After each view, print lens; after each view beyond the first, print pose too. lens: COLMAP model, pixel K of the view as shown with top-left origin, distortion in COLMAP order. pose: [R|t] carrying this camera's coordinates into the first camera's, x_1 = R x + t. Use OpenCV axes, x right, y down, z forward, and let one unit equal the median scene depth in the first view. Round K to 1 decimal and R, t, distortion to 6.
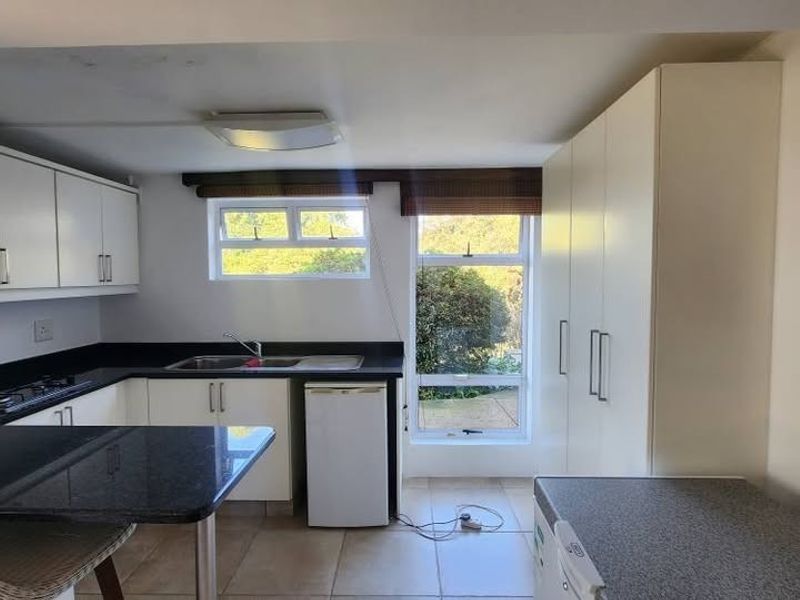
lens RADIAL K [[436.7, 0, 400.0], [0, 436.7, 300.0], [0, 0, 1]] dist [0.000698, -0.039072]
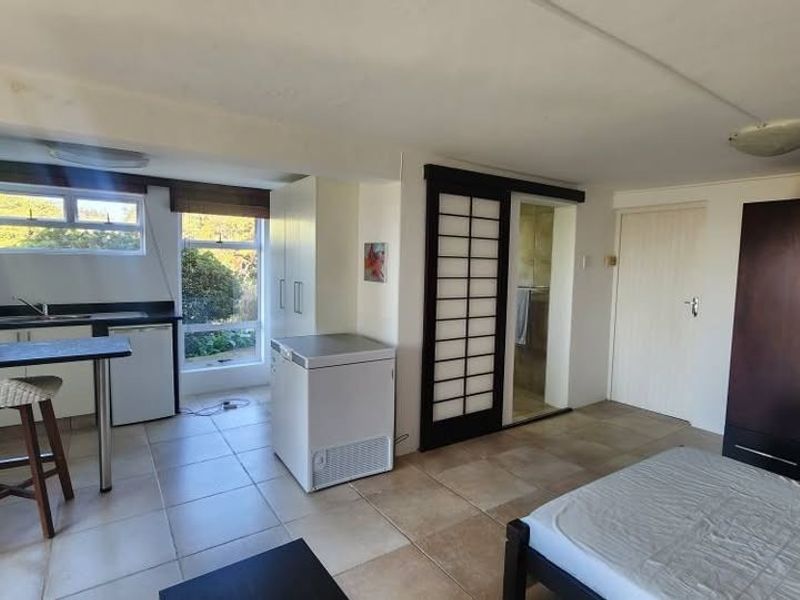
lens RADIAL K [[436.7, 0, 400.0], [0, 436.7, 300.0], [0, 0, 1]] dist [0.000698, -0.039072]
pose [[0.816775, -0.021887, 0.576541, -0.202045], [0.002803, 0.999419, 0.033969, 0.045342], [-0.576949, -0.026129, 0.816362, -0.564763]]
